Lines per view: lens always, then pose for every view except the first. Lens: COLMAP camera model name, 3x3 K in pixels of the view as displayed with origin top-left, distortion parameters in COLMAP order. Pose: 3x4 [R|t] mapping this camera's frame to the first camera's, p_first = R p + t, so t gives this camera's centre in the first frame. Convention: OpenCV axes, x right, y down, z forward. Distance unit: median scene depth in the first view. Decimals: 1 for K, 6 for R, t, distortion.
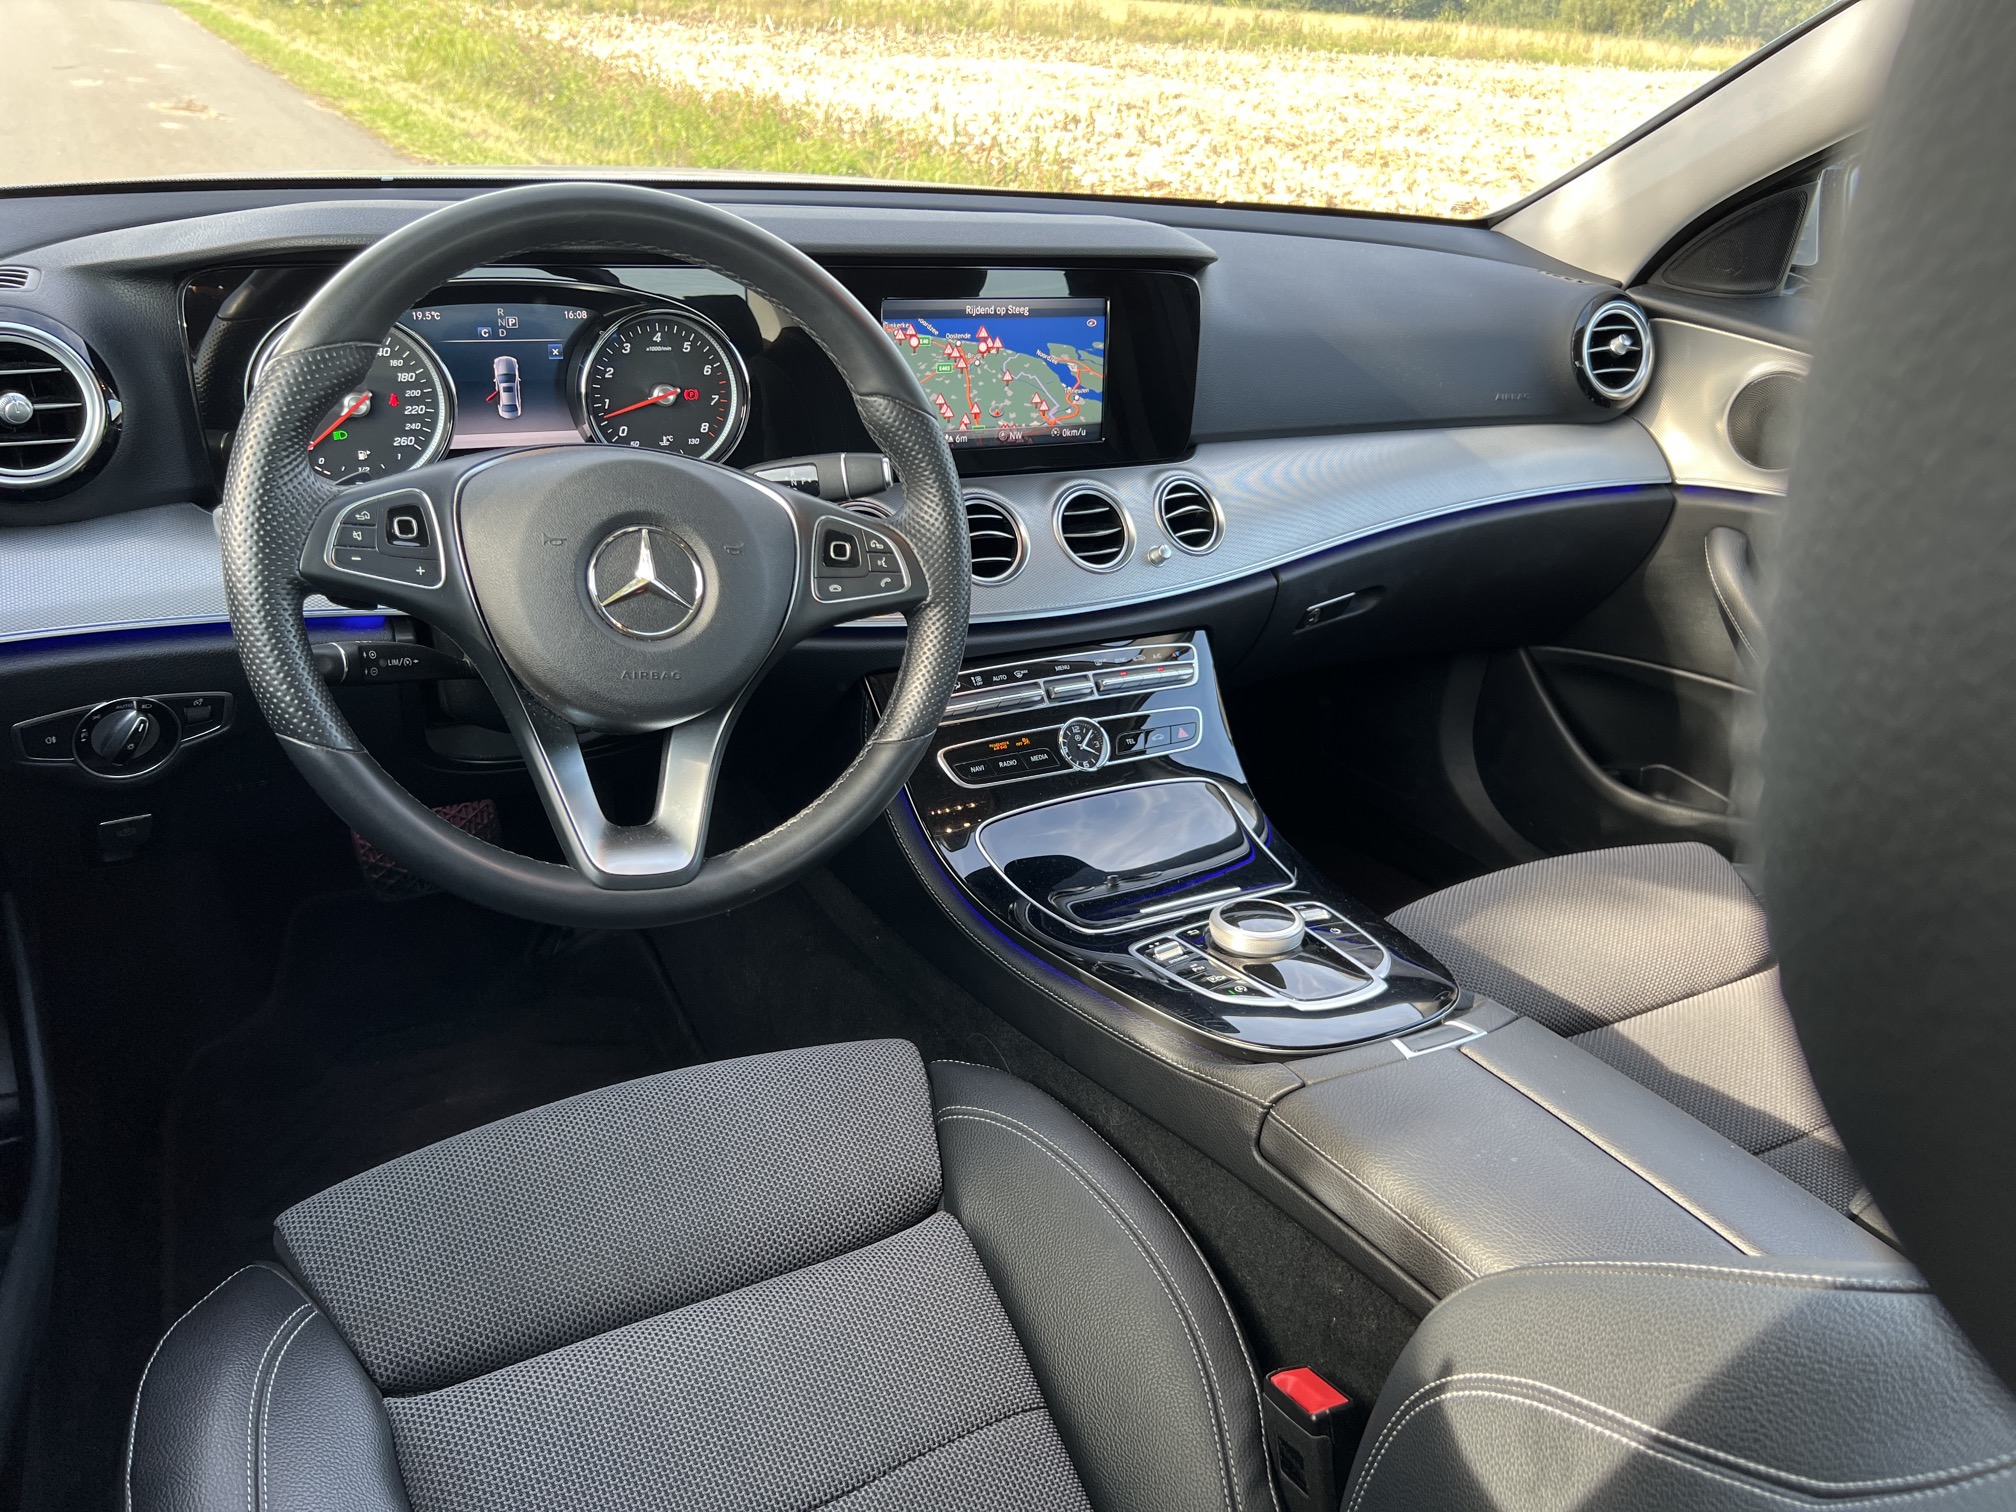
lens RADIAL K [[1472.7, 0, 1012.1], [0, 1472.7, 769.4], [0, 0, 1]] dist [0.037963, -0.041839]
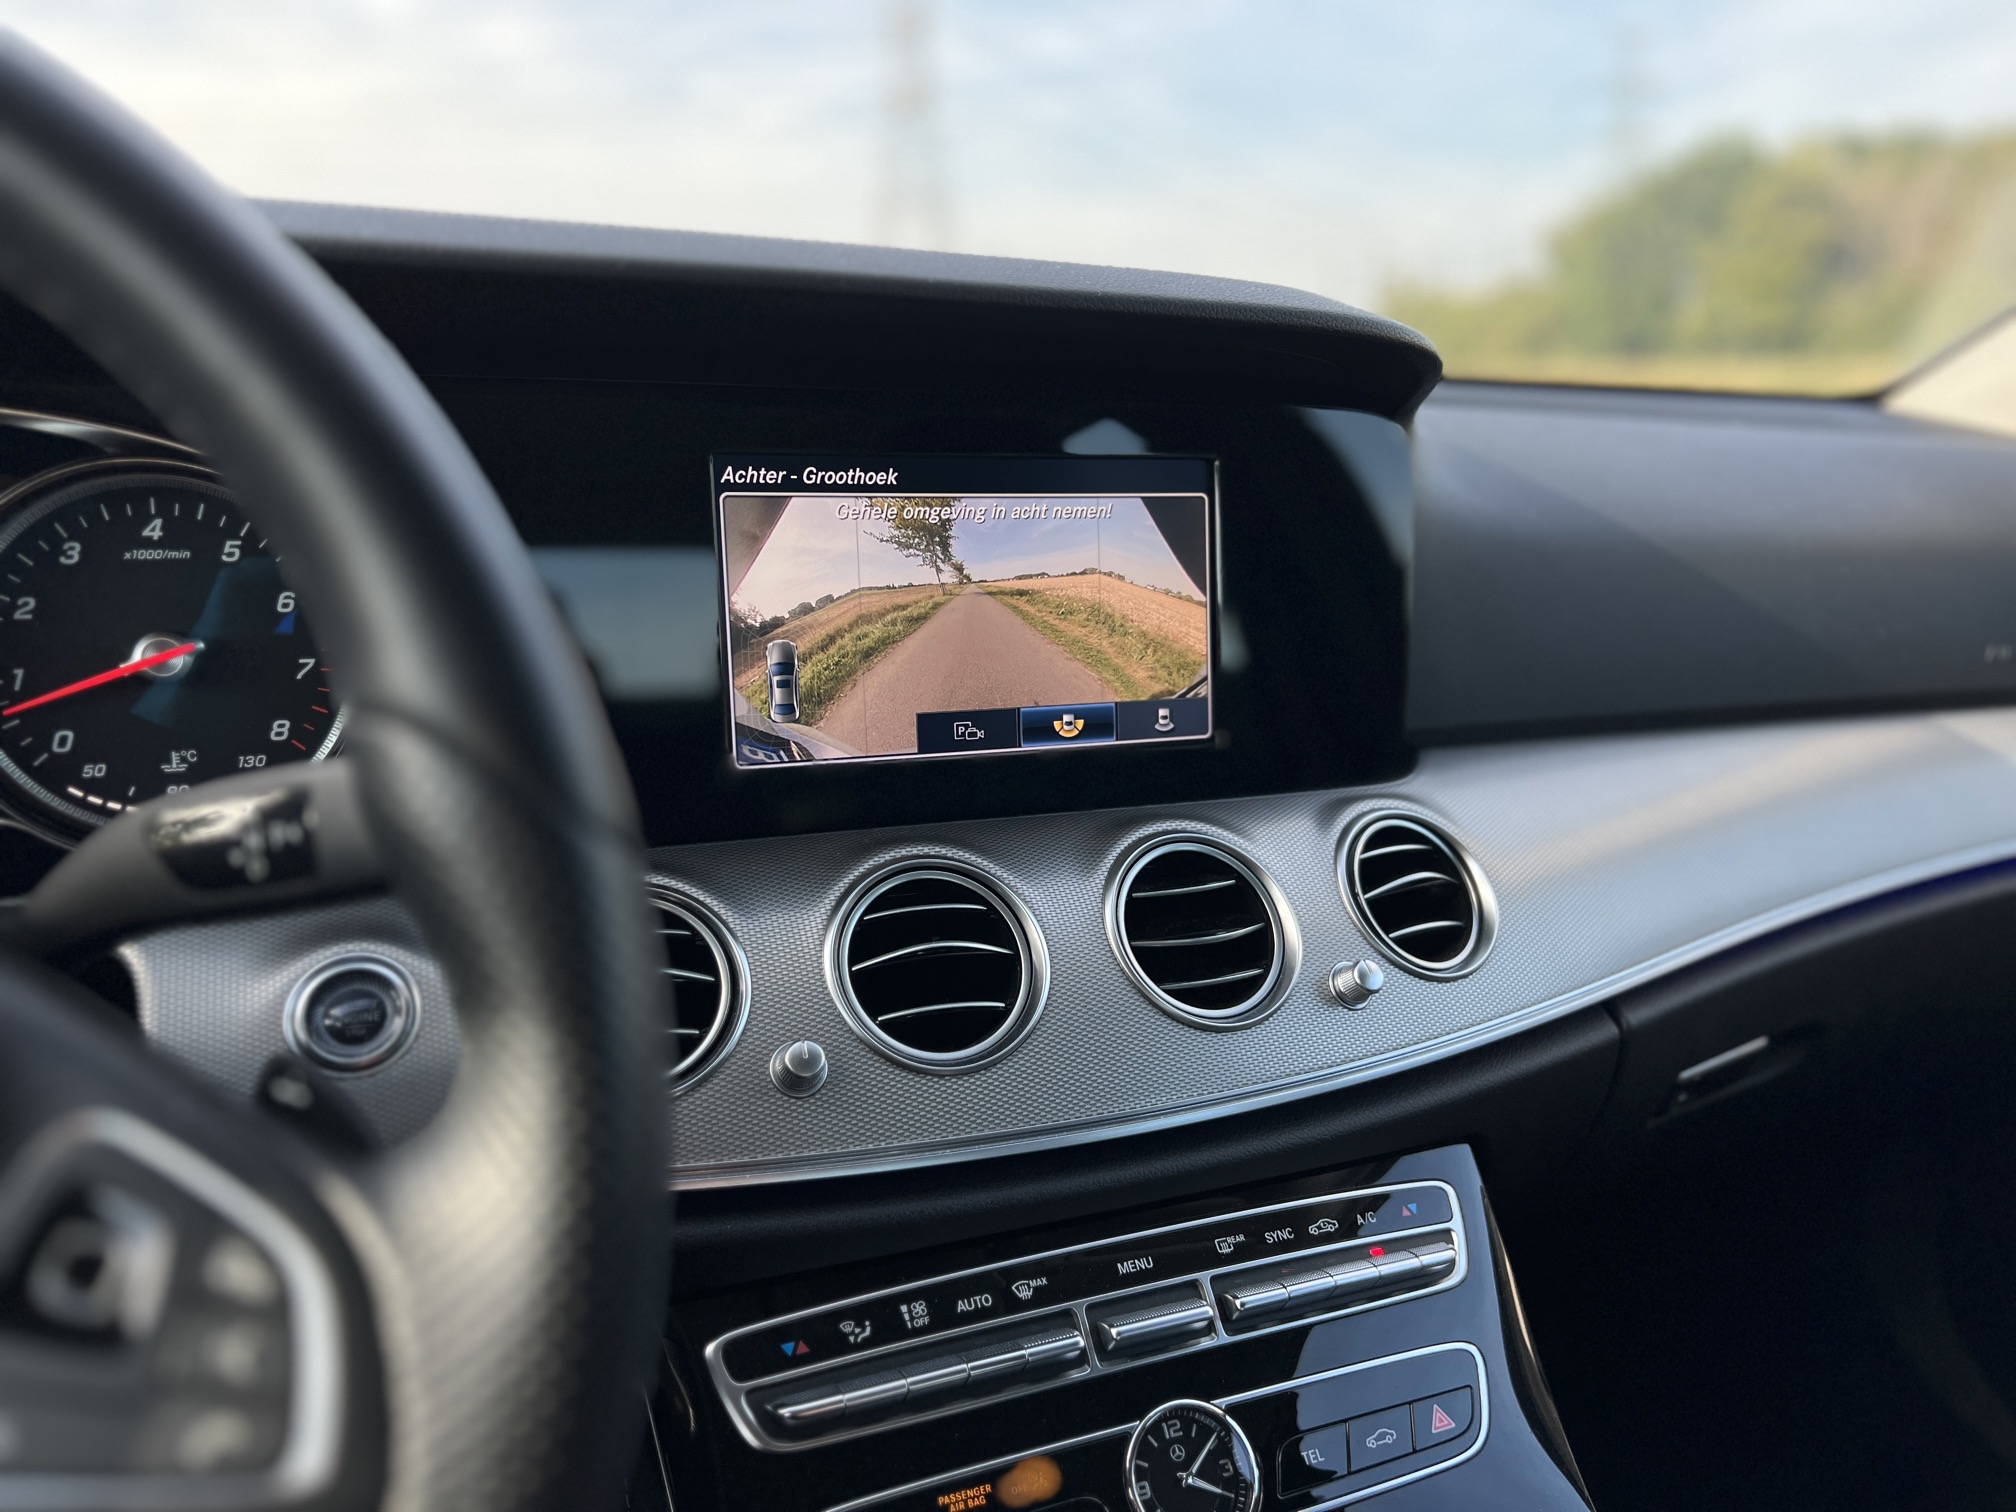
lens RADIAL K [[1472.7, 0, 992.2], [0, 1472.7, 796.7], [0, 0, 1]] dist [0.037963, -0.041839]
pose [[0.990903, -0.033362, -0.130380, 0.053727], [0.003307, 0.974529, -0.224236, -0.106007], [0.134541, 0.221765, 0.965774, 0.572132]]
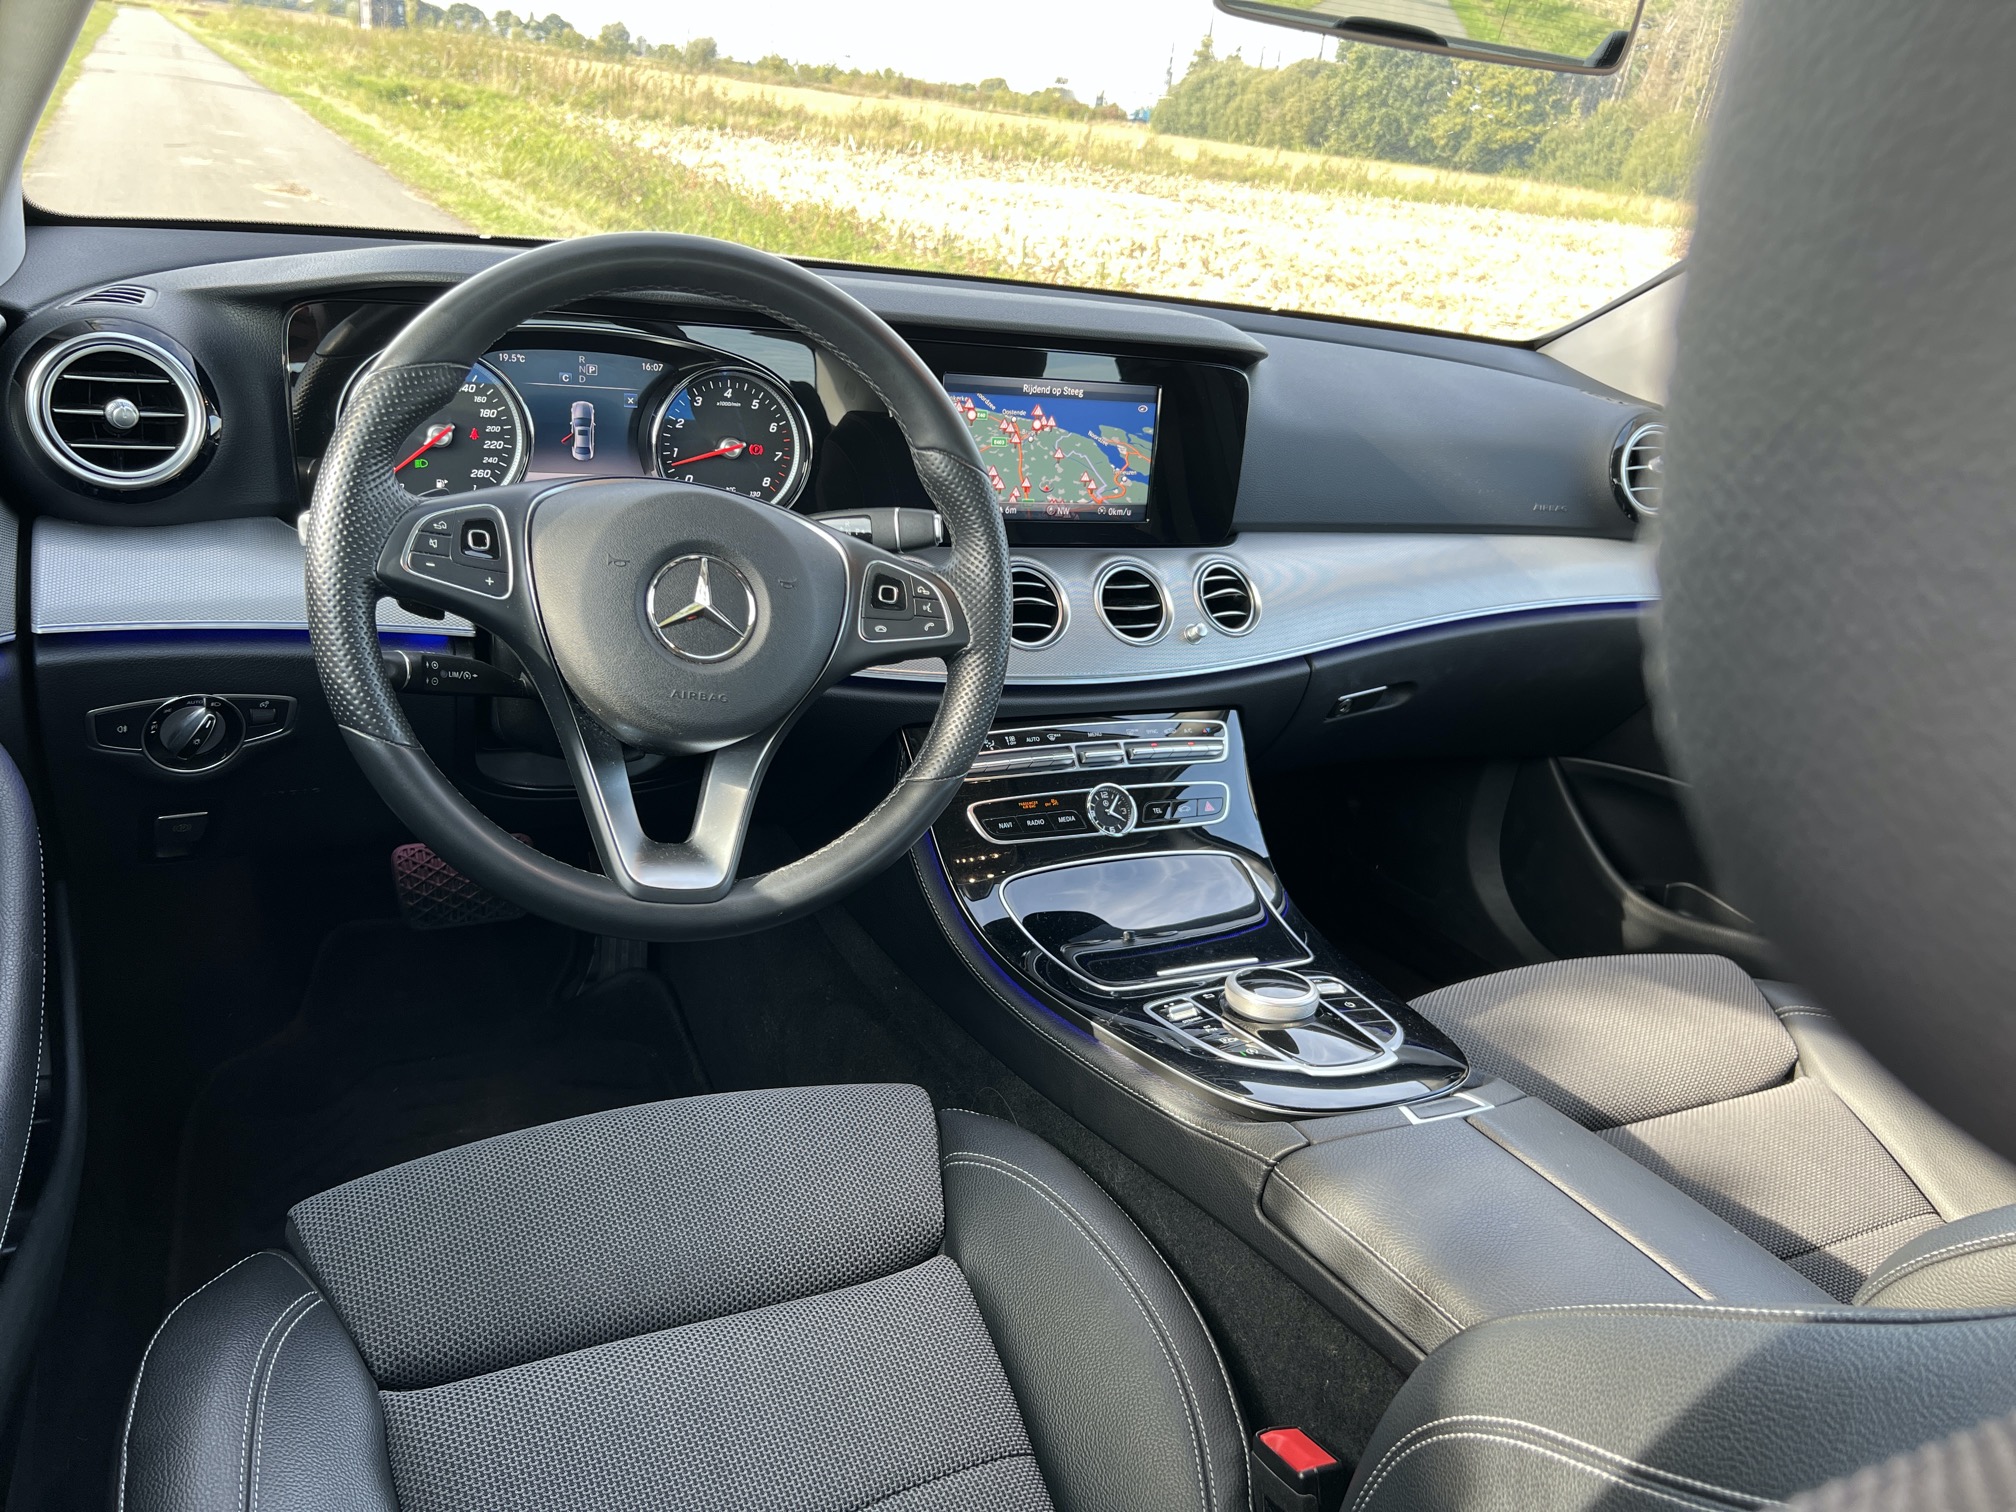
lens RADIAL K [[1472.7, 0, 1011.9], [0, 1472.7, 773.1], [0, 0, 1]] dist [0.037963, -0.041839]
pose [[0.997762, 0.062505, -0.023755, 0.002573], [-0.064024, 0.995510, -0.069723, 0.033136], [0.019290, 0.071087, 0.997284, -0.019950]]
